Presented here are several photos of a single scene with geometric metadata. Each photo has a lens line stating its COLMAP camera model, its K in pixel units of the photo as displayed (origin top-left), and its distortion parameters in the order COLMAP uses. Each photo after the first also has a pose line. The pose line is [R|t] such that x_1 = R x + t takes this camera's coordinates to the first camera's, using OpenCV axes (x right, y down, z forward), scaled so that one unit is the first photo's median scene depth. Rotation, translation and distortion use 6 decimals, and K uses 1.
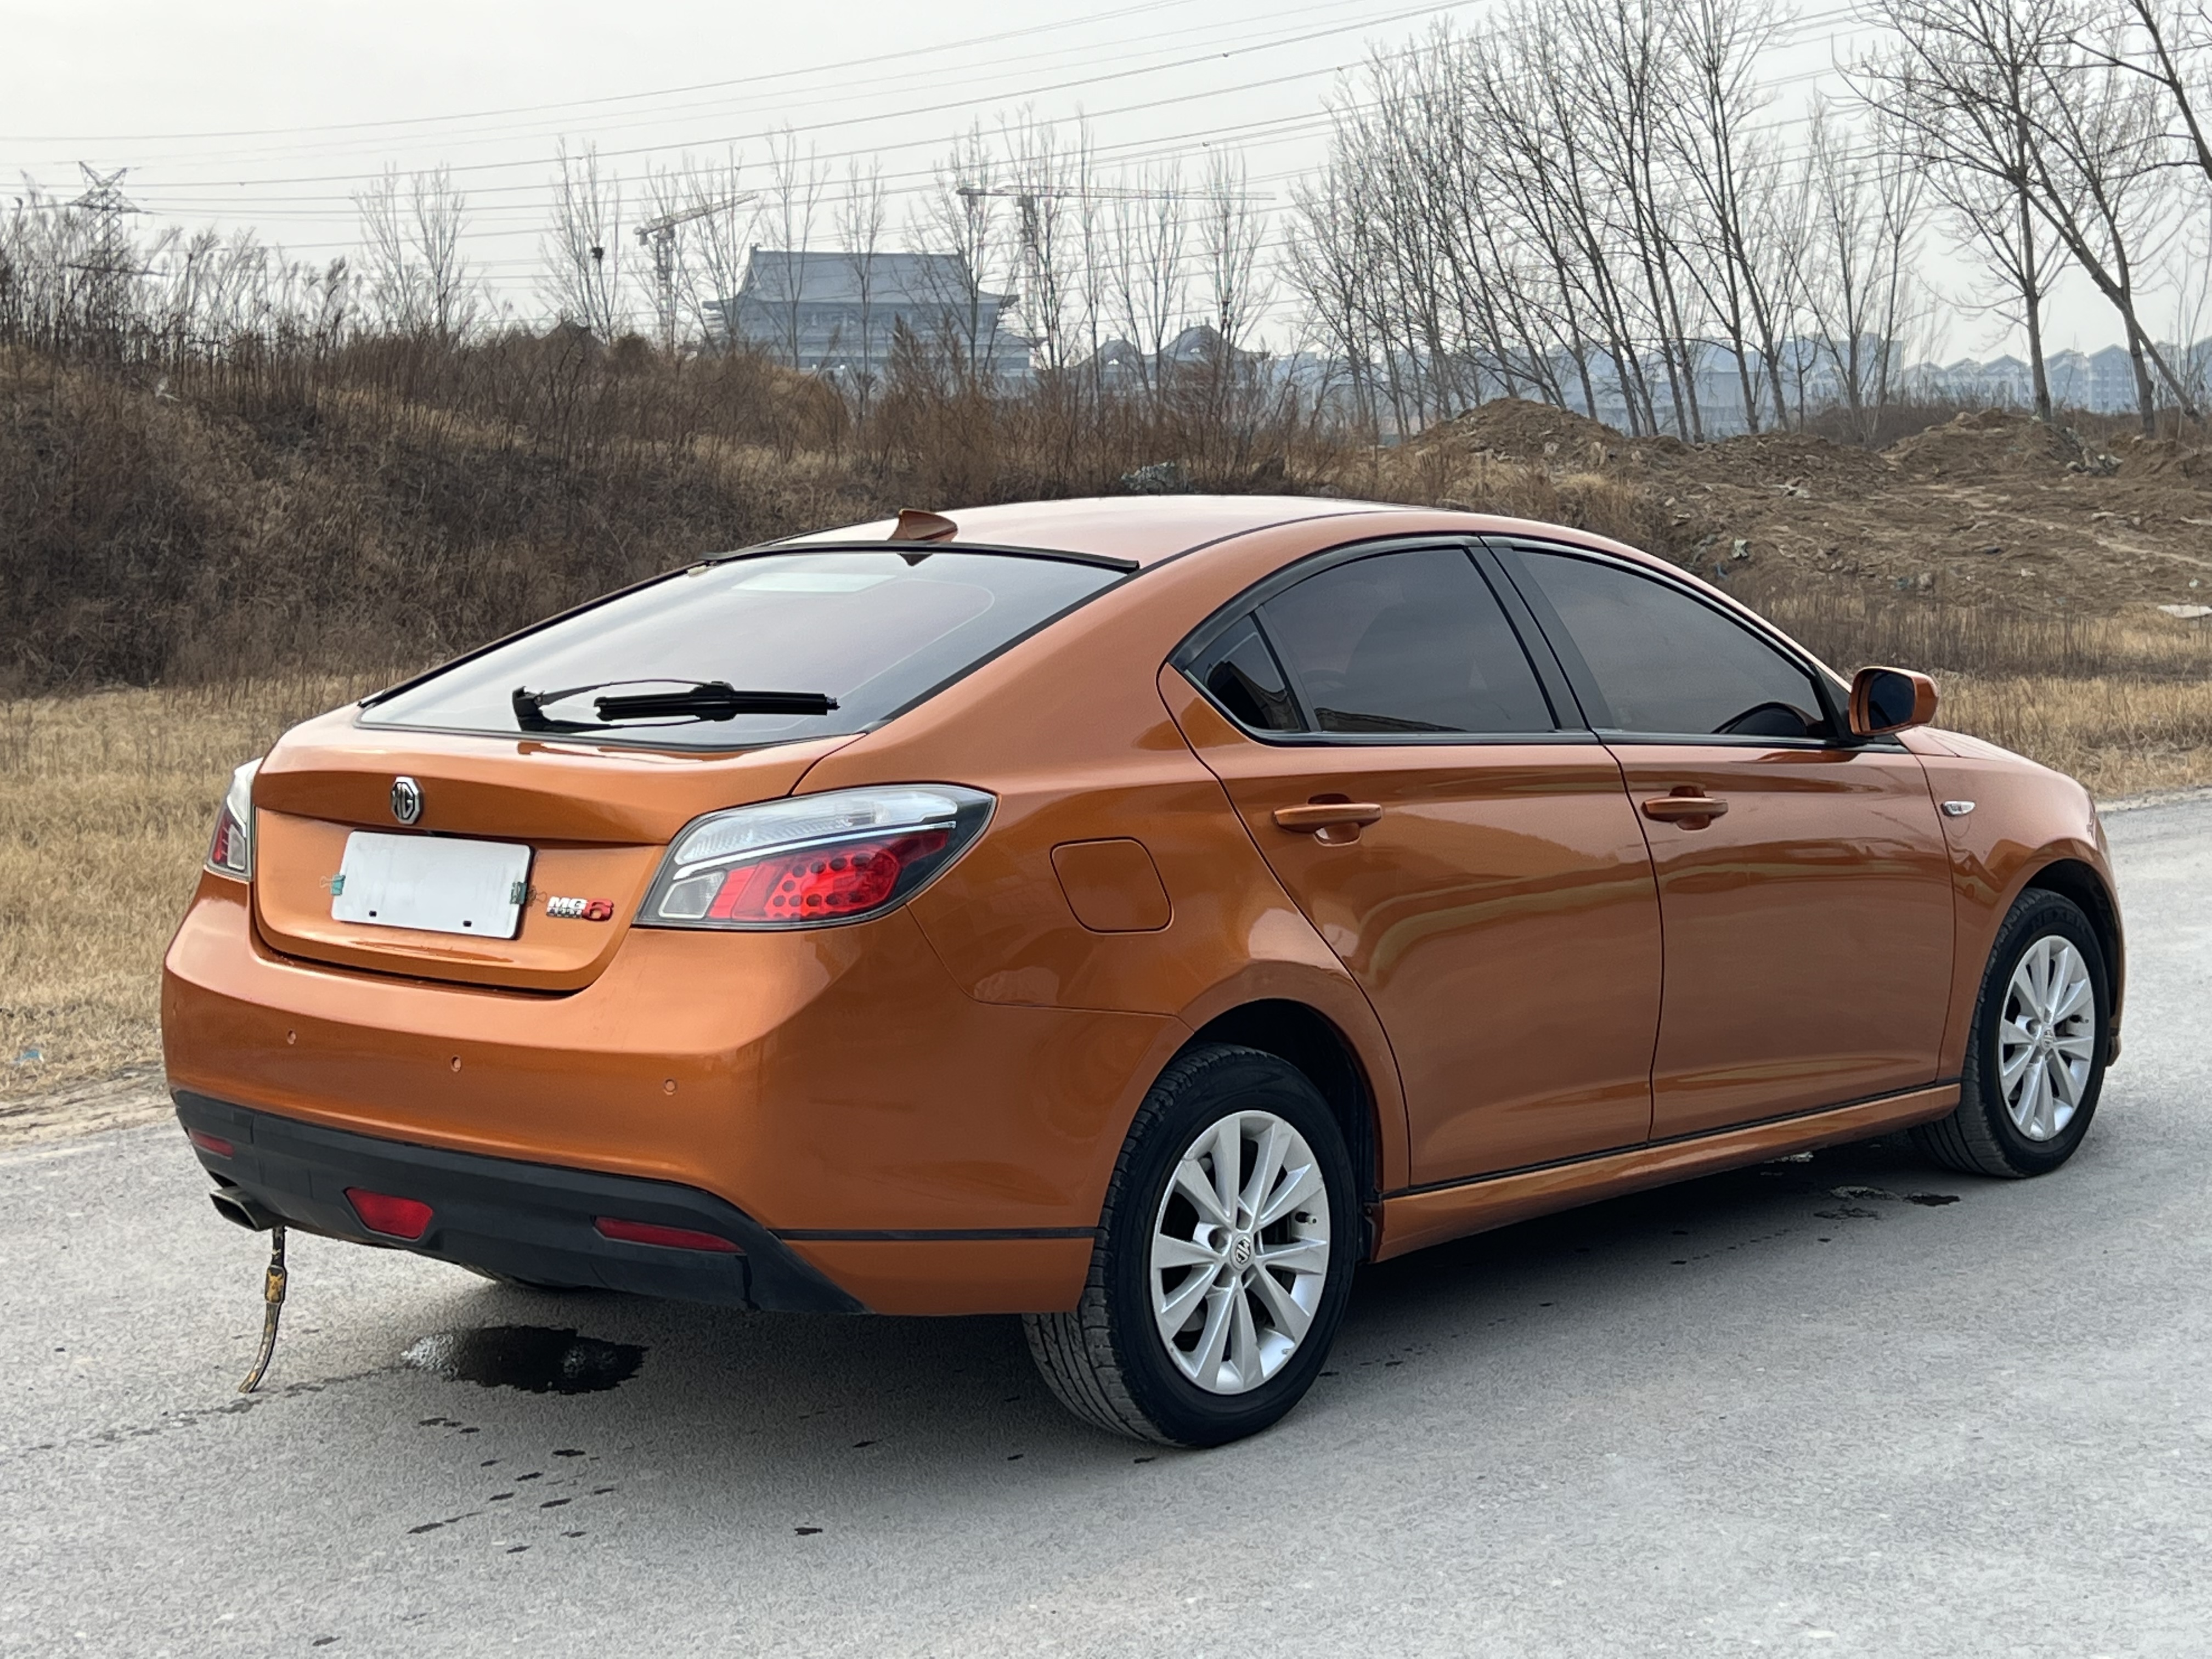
lens RADIAL K [[3352.4, 0, 1117.5], [0, 3352.4, 826.8], [0, 0, 1]] dist [0.079157, 0.000000]
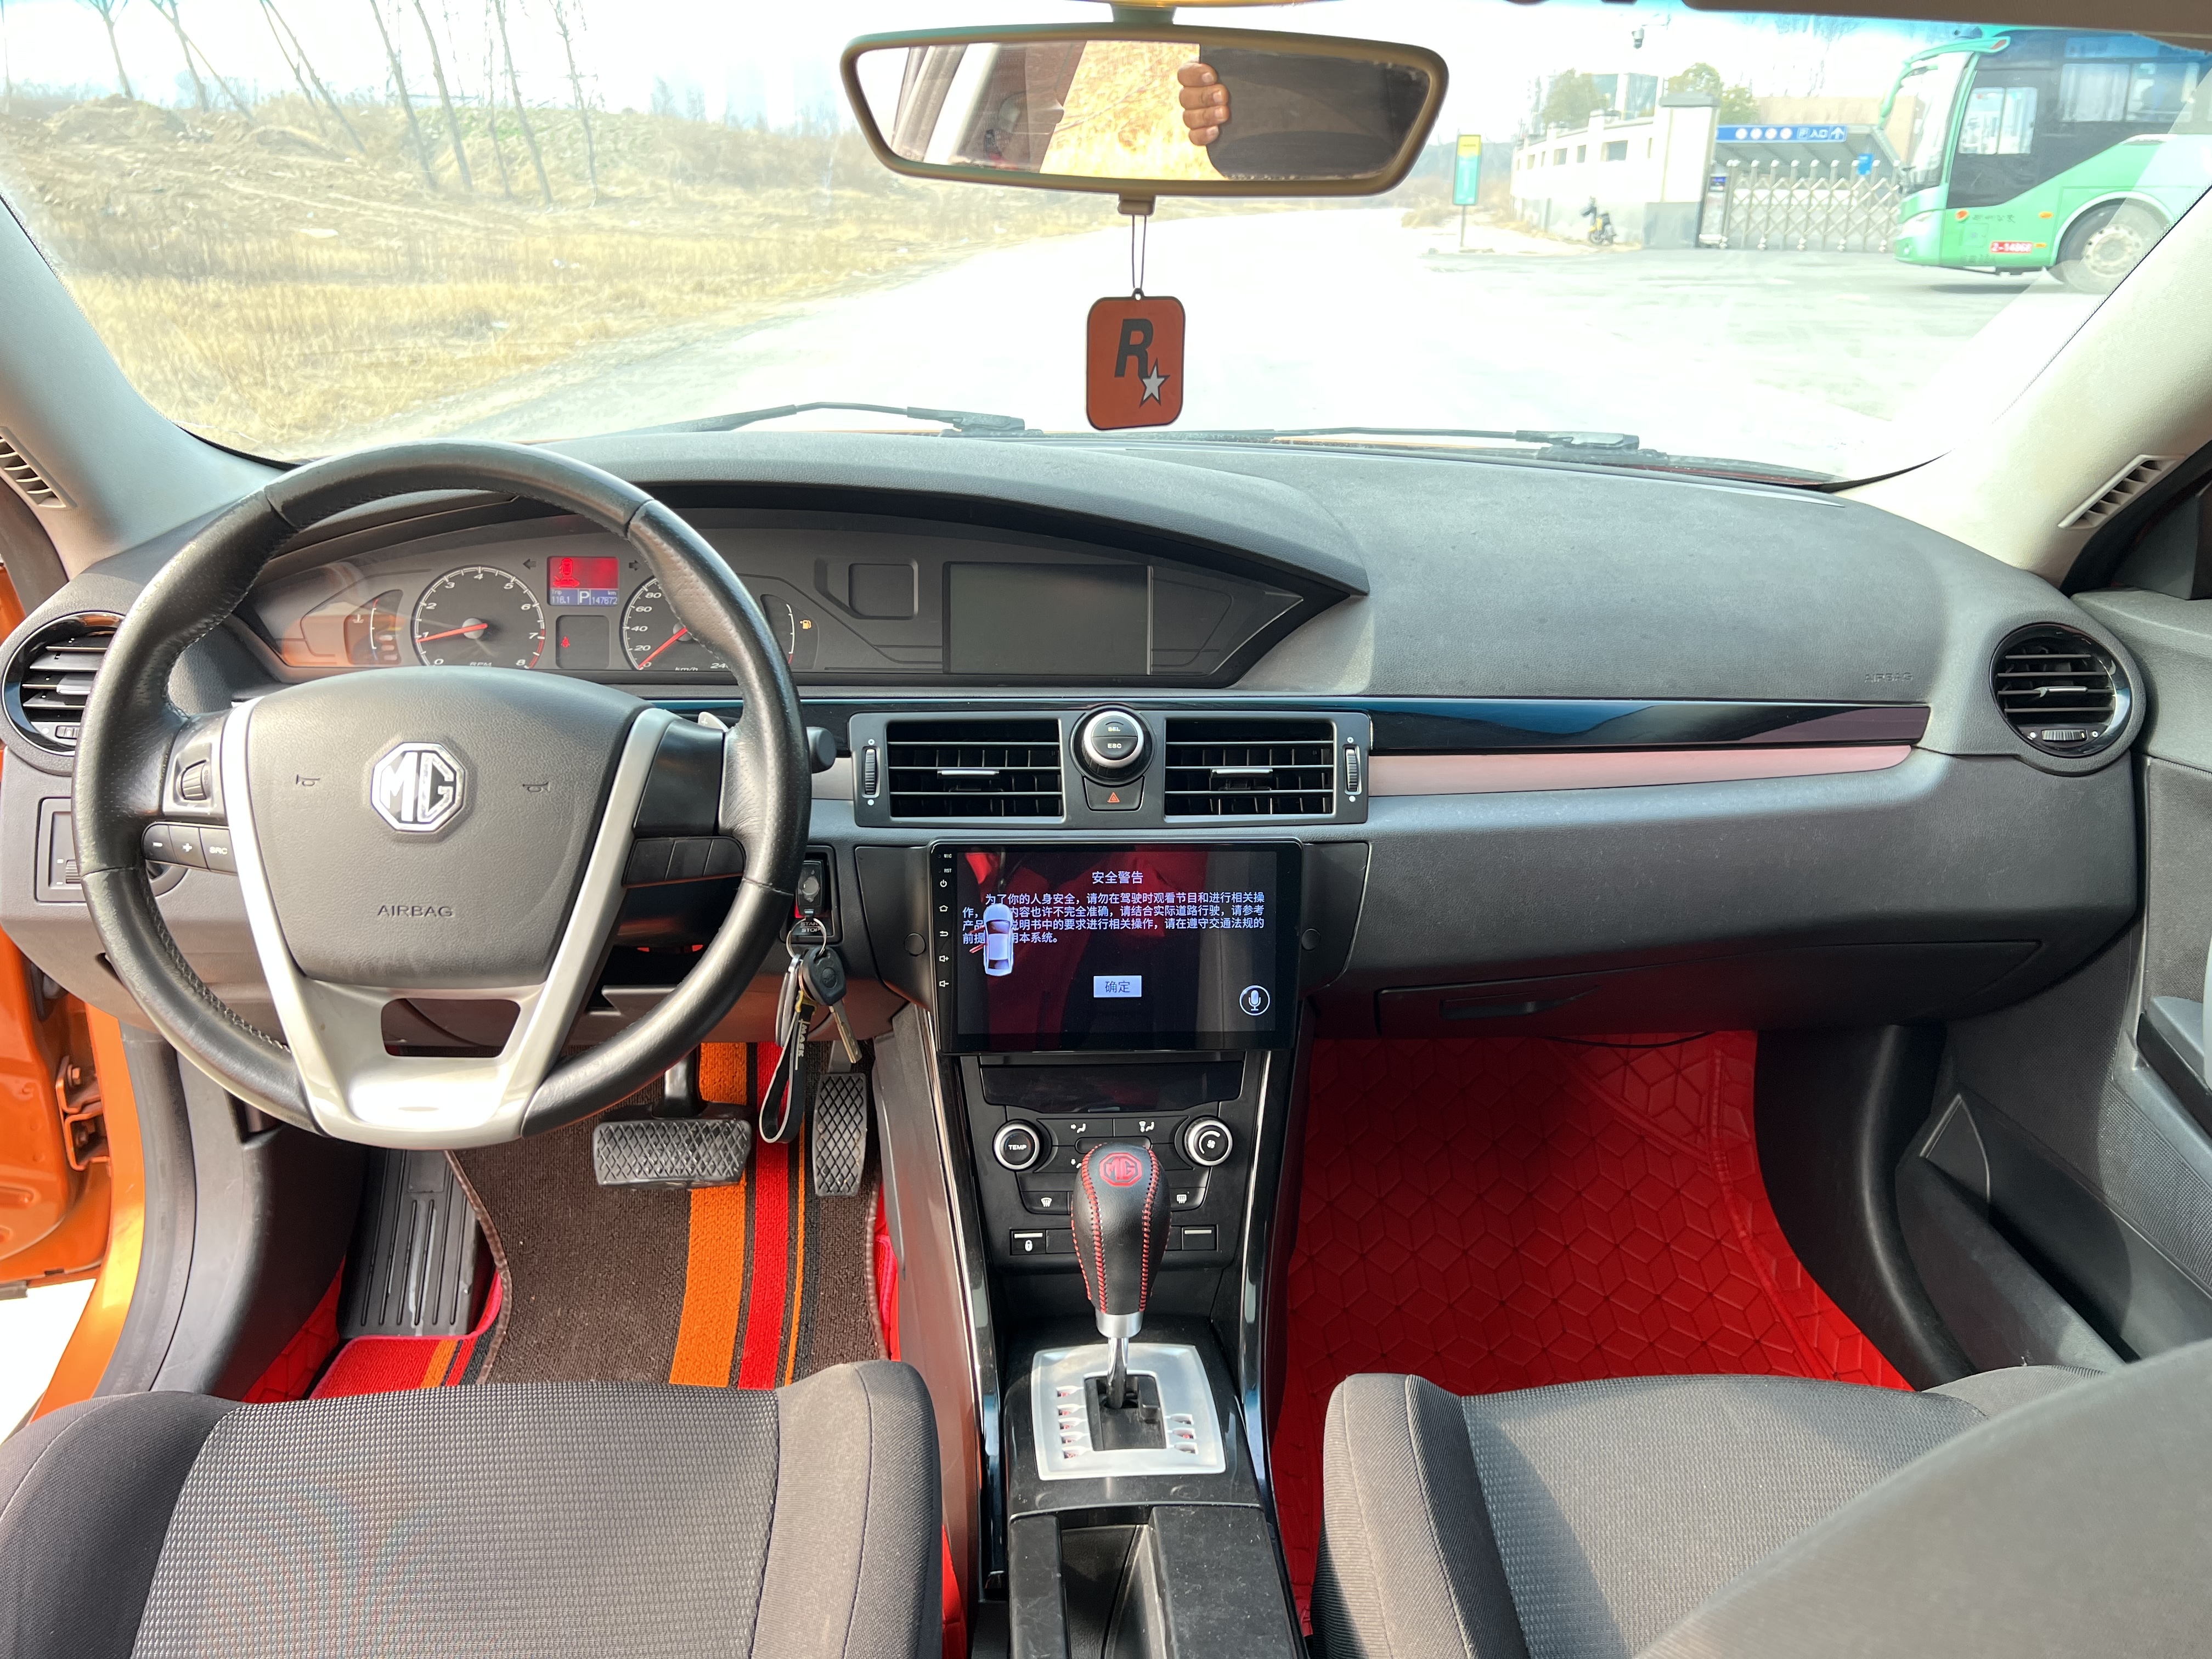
lens RADIAL K [[1675.3, 0, 1108.8], [0, 1675.3, 810.7], [0, 0, 1]] dist [0.029508, -0.038436]
pose [[0.714759, -0.223709, 0.662627, 0.013401], [0.041620, 0.959388, 0.279003, -0.074295], [-0.698132, -0.171842, 0.695041, 1.242903]]
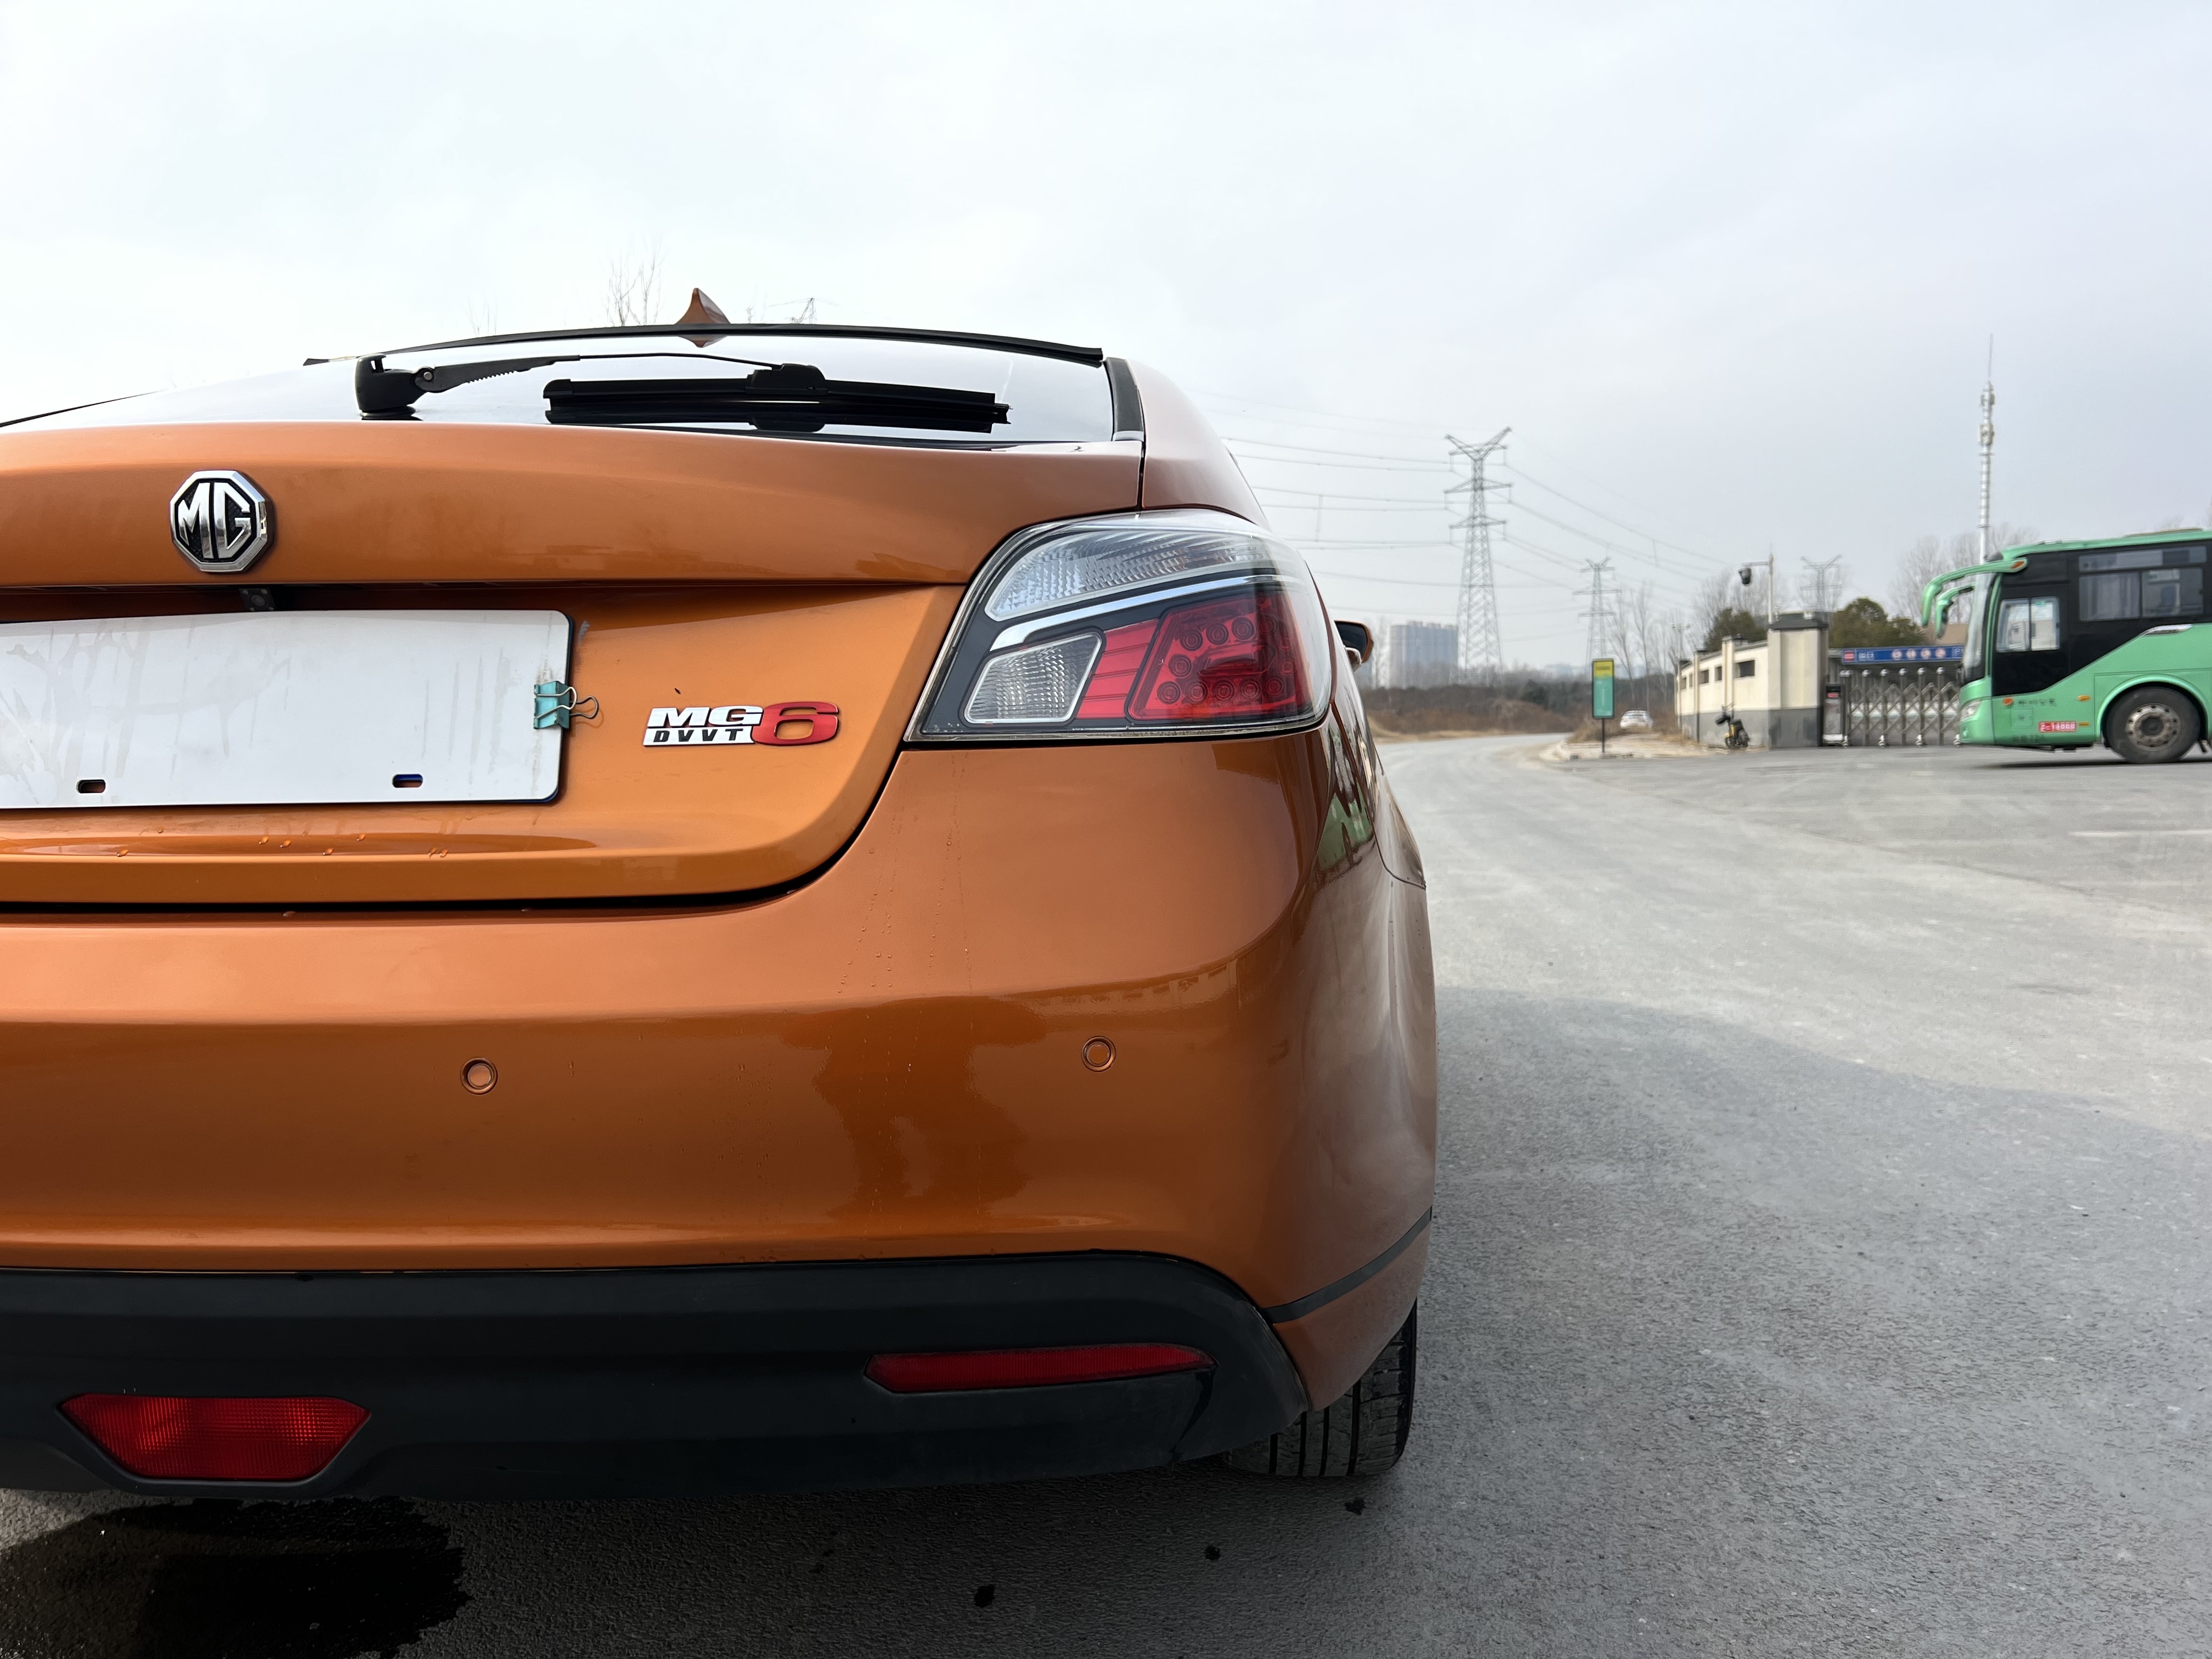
lens RADIAL K [[1675.3, 0, 1128.2], [0, 1675.3, 837.6], [0, 0, 1]] dist [0.029508, -0.038436]
pose [[0.788710, -0.042469, 0.613296, -0.253536], [0.065010, 0.997779, -0.014511, 0.045702], [-0.611318, 0.051316, 0.789720, 0.739064]]
